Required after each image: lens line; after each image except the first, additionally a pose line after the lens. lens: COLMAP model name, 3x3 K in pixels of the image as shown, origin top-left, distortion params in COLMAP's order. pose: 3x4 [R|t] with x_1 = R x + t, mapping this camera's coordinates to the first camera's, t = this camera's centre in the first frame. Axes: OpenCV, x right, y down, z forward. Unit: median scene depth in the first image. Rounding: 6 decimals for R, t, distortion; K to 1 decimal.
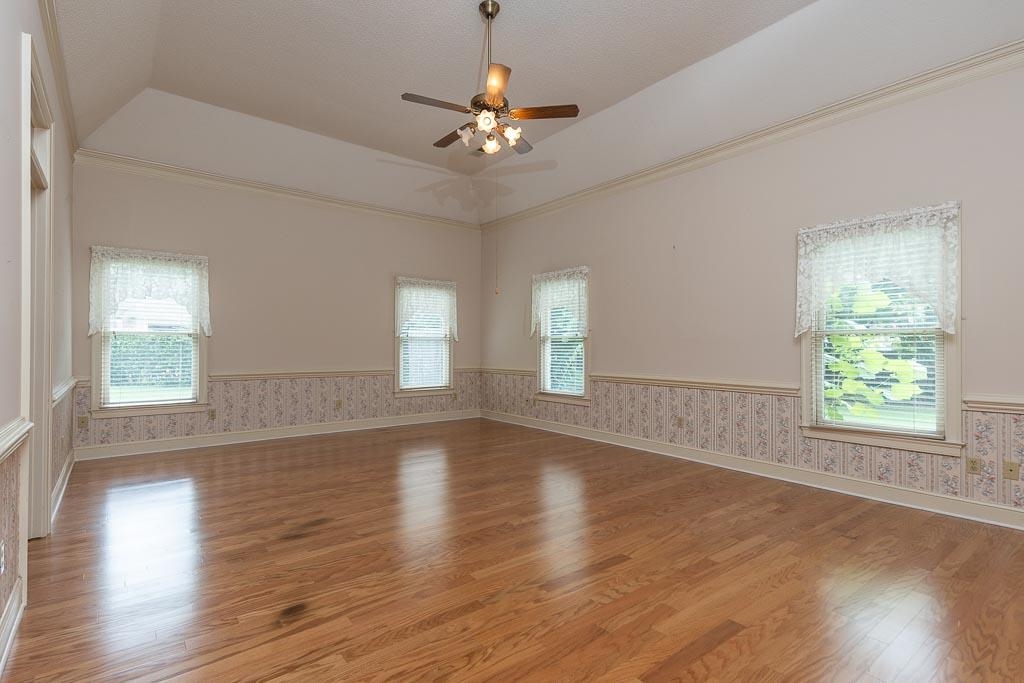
lens RADIAL K [[492.5, 0, 508.7], [0, 492.5, 343.7], [0, 0, 1]] dist [0.050501, -0.019244]
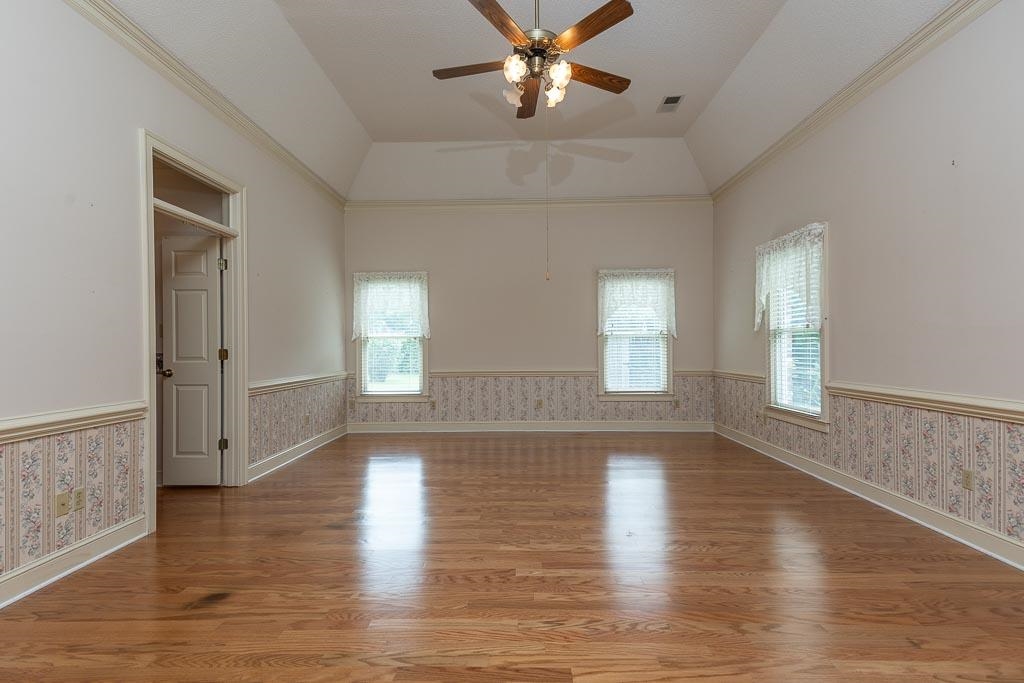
lens RADIAL K [[492.5, 0, 512.2], [0, 492.5, 344.8], [0, 0, 1]] dist [0.050501, -0.019244]
pose [[0.770748, -0.010956, -0.637046, 0.267066], [0.014381, 0.999897, 0.000203, 0.001790], [0.636978, -0.009318, 0.770826, 0.209428]]
